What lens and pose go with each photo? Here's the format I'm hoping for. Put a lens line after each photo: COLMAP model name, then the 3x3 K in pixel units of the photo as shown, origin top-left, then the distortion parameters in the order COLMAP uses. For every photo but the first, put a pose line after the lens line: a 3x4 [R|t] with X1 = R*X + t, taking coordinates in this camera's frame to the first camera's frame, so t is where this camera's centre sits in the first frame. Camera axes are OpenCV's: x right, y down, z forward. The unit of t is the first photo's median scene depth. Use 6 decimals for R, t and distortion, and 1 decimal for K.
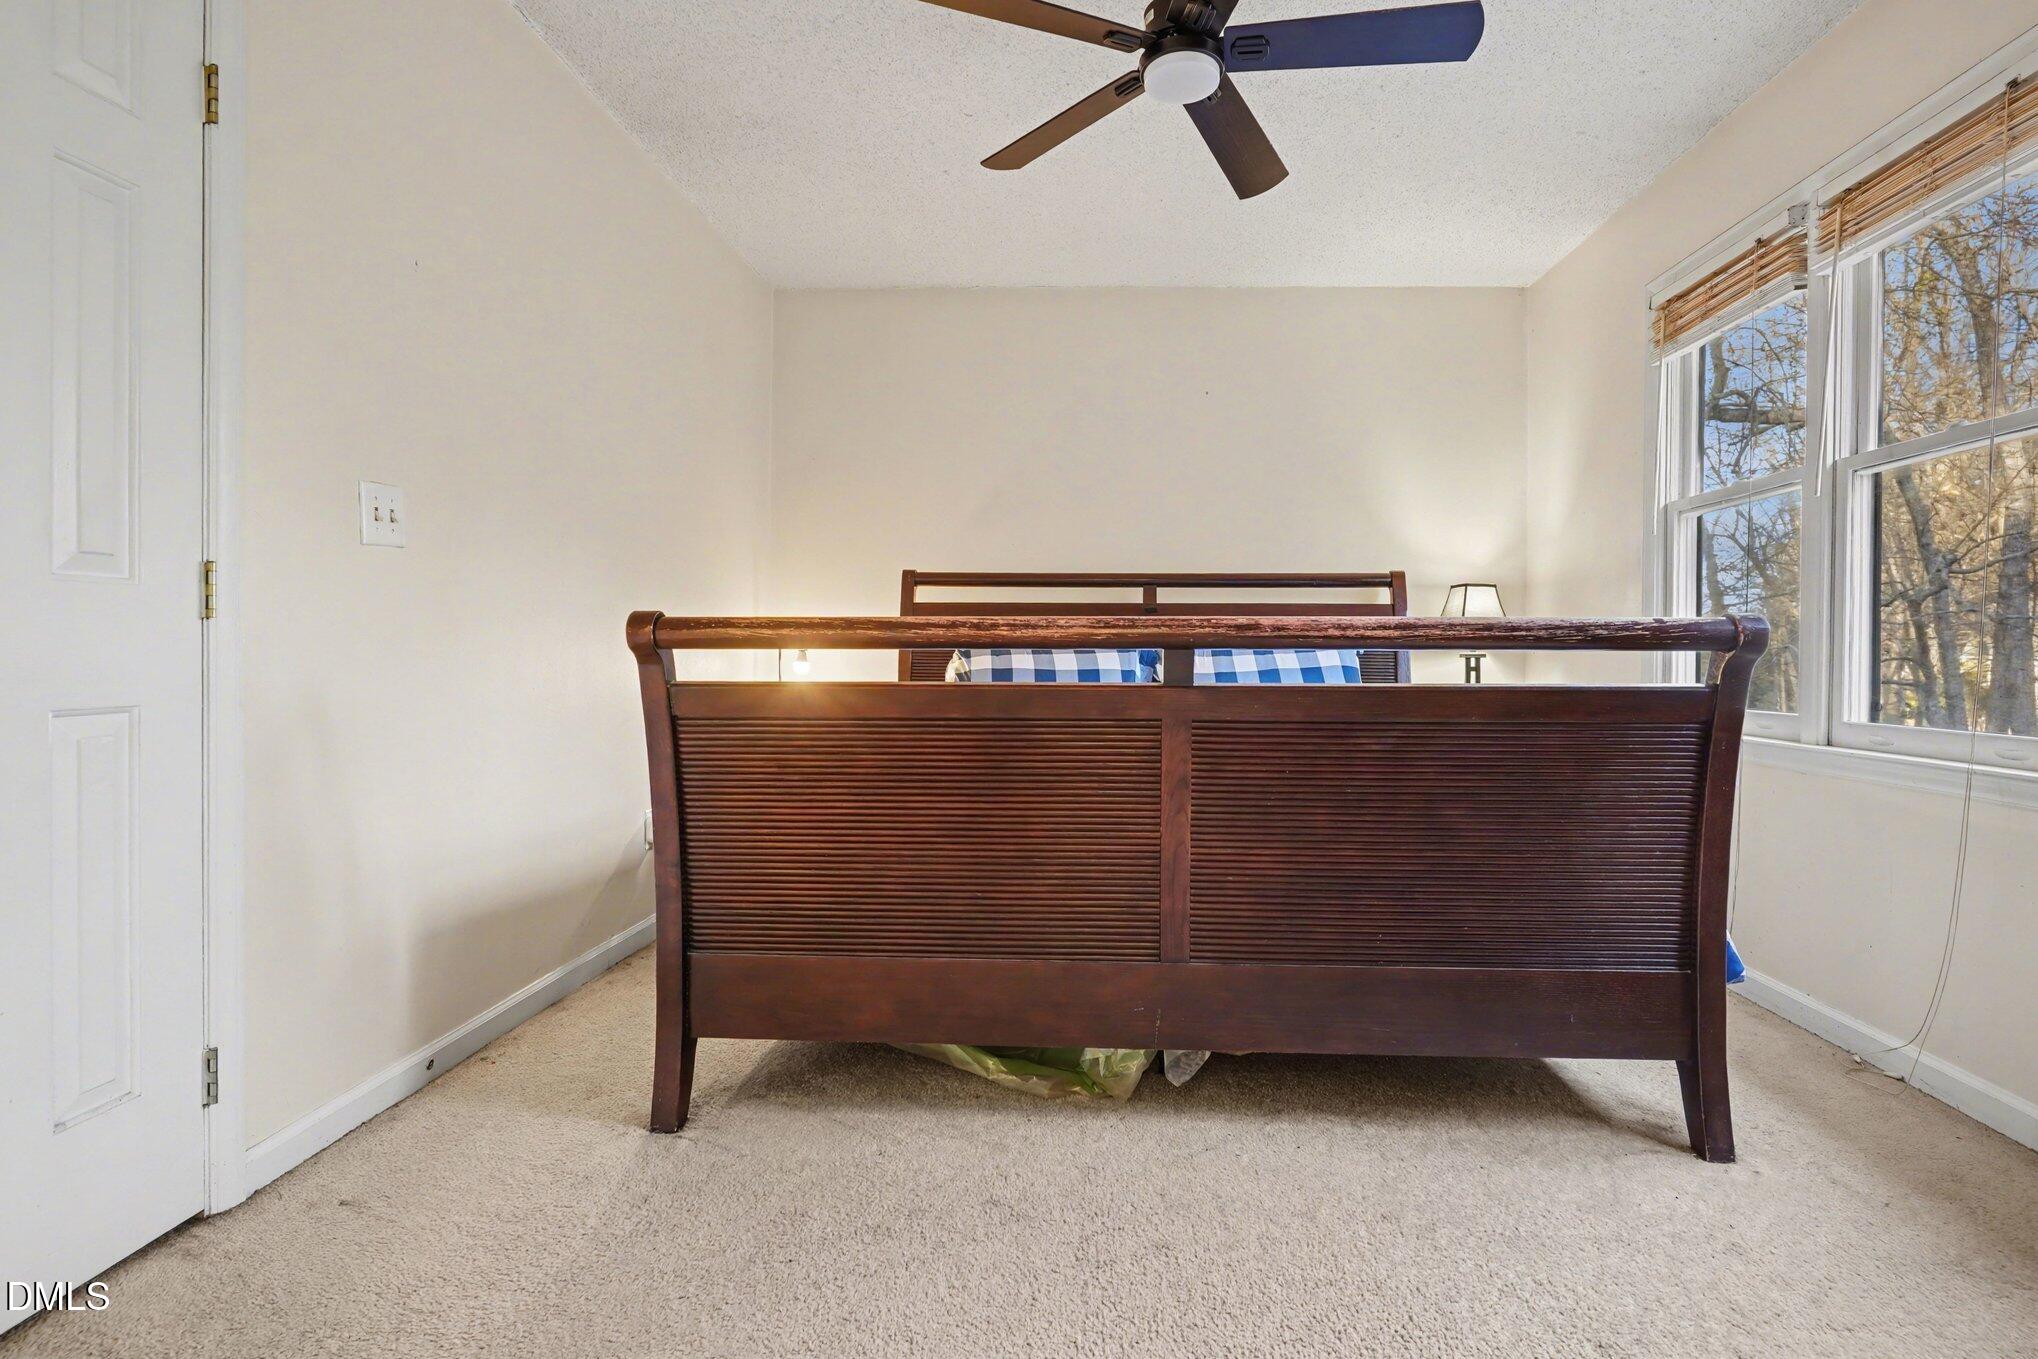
lens RADIAL K [[1055.0, 0, 1019.0], [0, 1055.0, 679.5], [0, 0, 1]] dist [-0.013217, -0.000133]
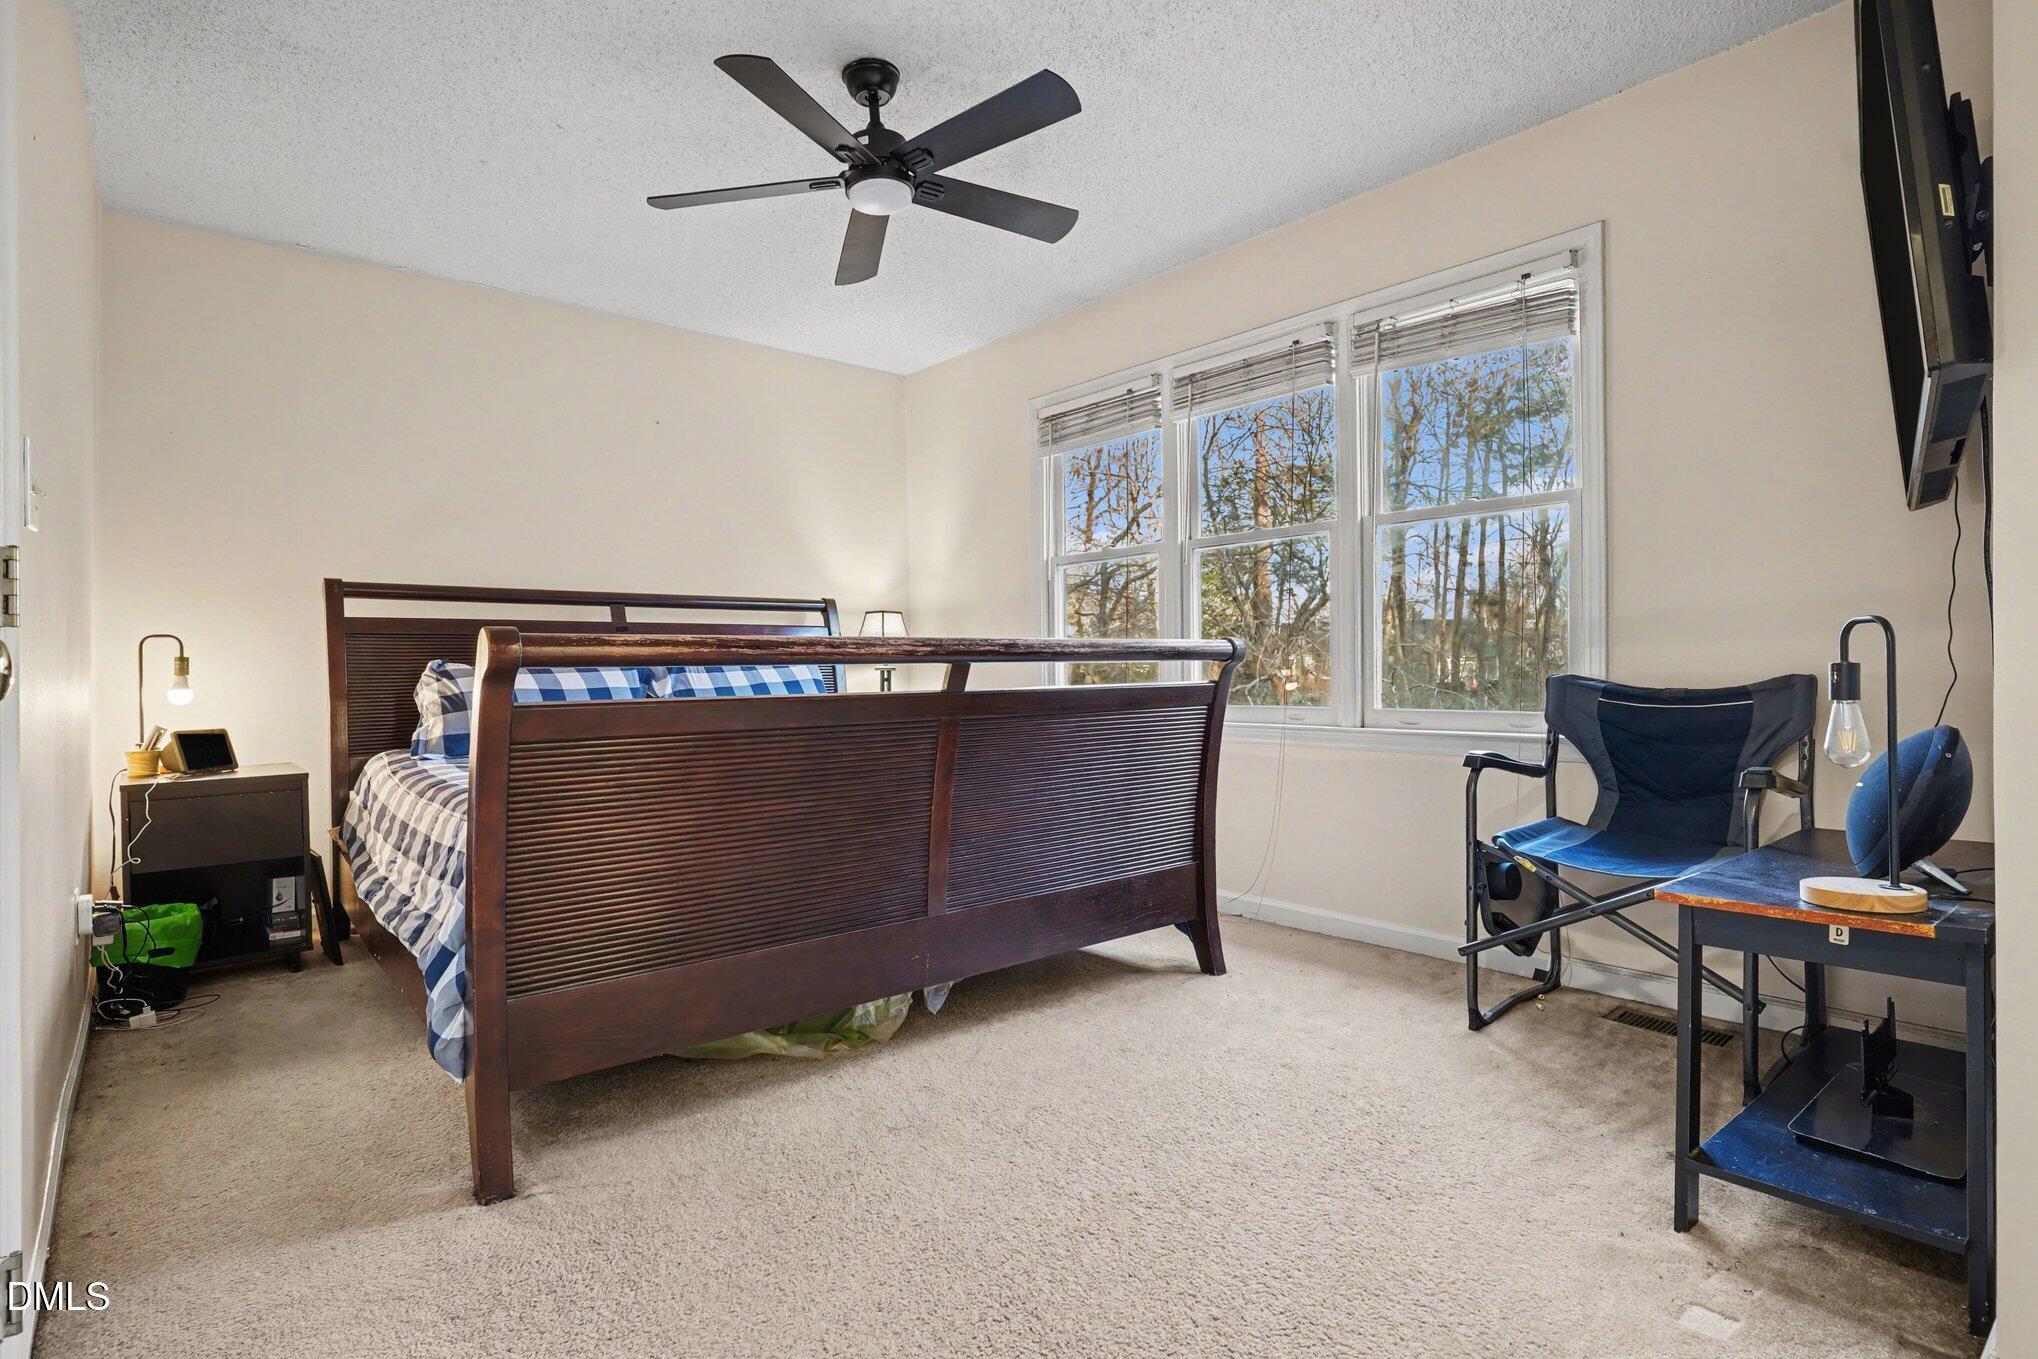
lens RADIAL K [[1023.8, 0, 1019.0], [0, 1023.8, 679.5], [0, 0, 1]] dist [-0.004405, -0.000277]
pose [[0.732531, -0.021573, 0.680392, -0.355281], [0.033107, 0.999444, -0.003954, -0.000399], [-0.679928, 0.025423, 0.732838, 0.022120]]
